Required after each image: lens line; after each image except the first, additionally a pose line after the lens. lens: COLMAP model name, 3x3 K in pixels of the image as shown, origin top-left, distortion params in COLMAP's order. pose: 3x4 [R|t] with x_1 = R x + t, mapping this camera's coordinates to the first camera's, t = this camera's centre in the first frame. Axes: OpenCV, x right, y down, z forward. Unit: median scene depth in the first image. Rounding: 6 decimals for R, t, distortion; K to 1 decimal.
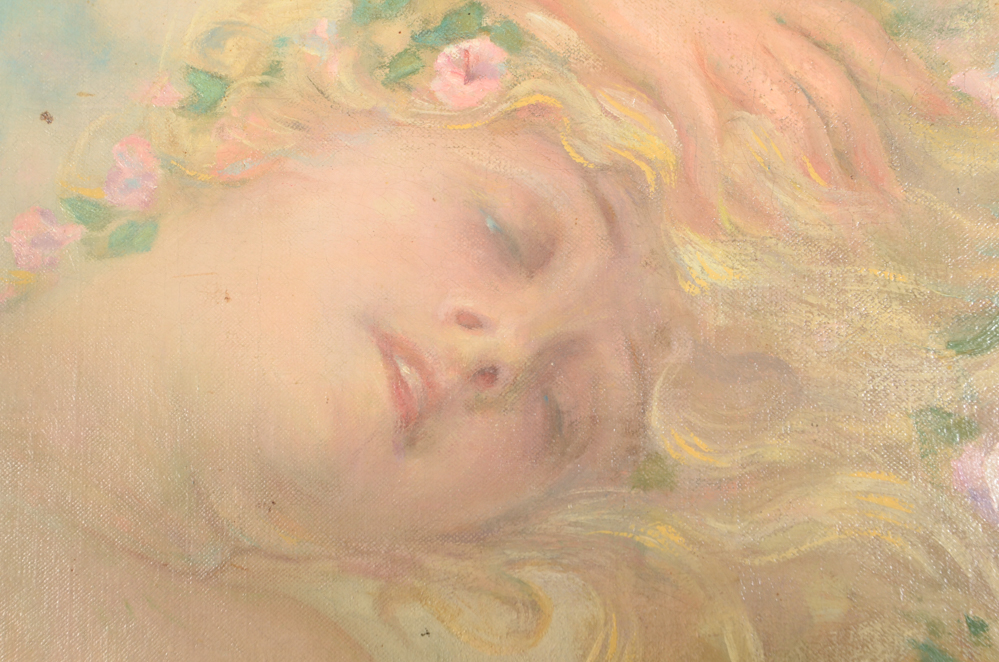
lens RADIAL K [[1453.8, 0, 498.2], [0, 1453.8, 332.5], [0, 0, 1]] dist [0.009586, 0.000000]
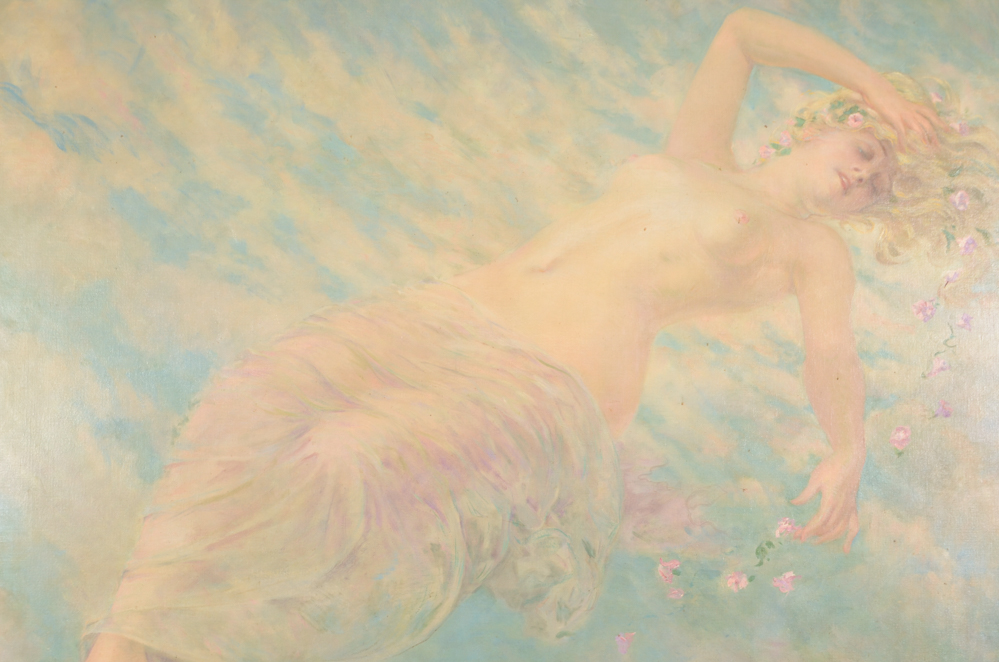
lens RADIAL K [[1494.3, 0, 499.3], [0, 1494.3, 330.8], [0, 0, 1]] dist [0.005810, 0.000000]
pose [[0.992344, 0.009739, 0.123120, -1.881727], [-0.012310, 0.999721, 0.020137, 0.461375], [-0.122890, -0.021499, 0.992187, -4.003688]]
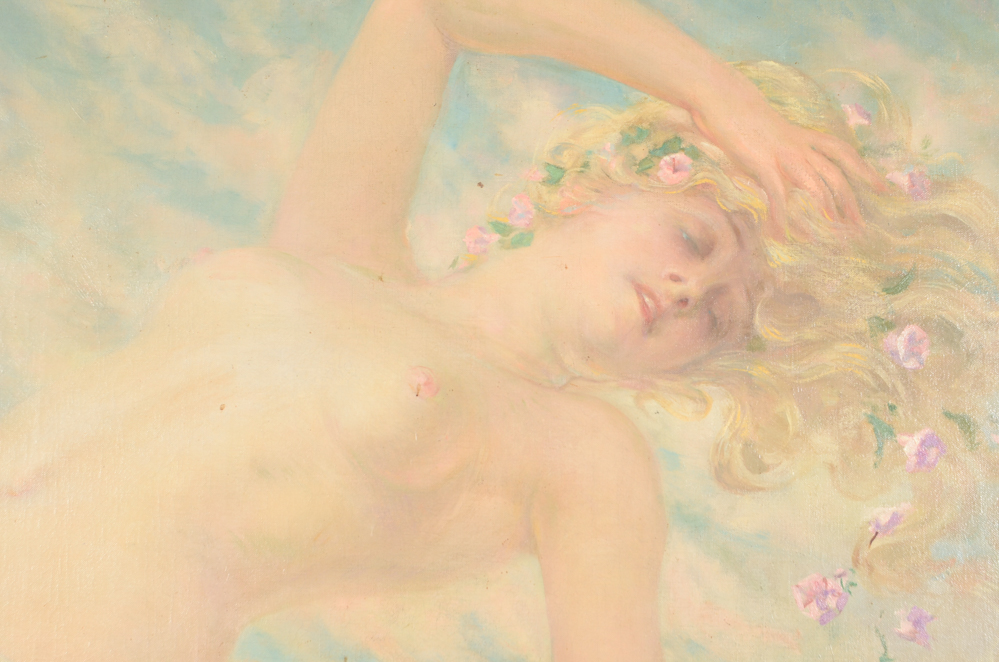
lens RADIAL K [[1453.8, 0, 502.0], [0, 1453.8, 332.7], [0, 0, 1]] dist [0.009586, 0.000000]
pose [[0.999972, 0.007403, 0.001266, -0.294662], [-0.007439, 0.999486, 0.031197, 0.008151], [-0.001034, -0.031206, 0.999512, -1.288736]]
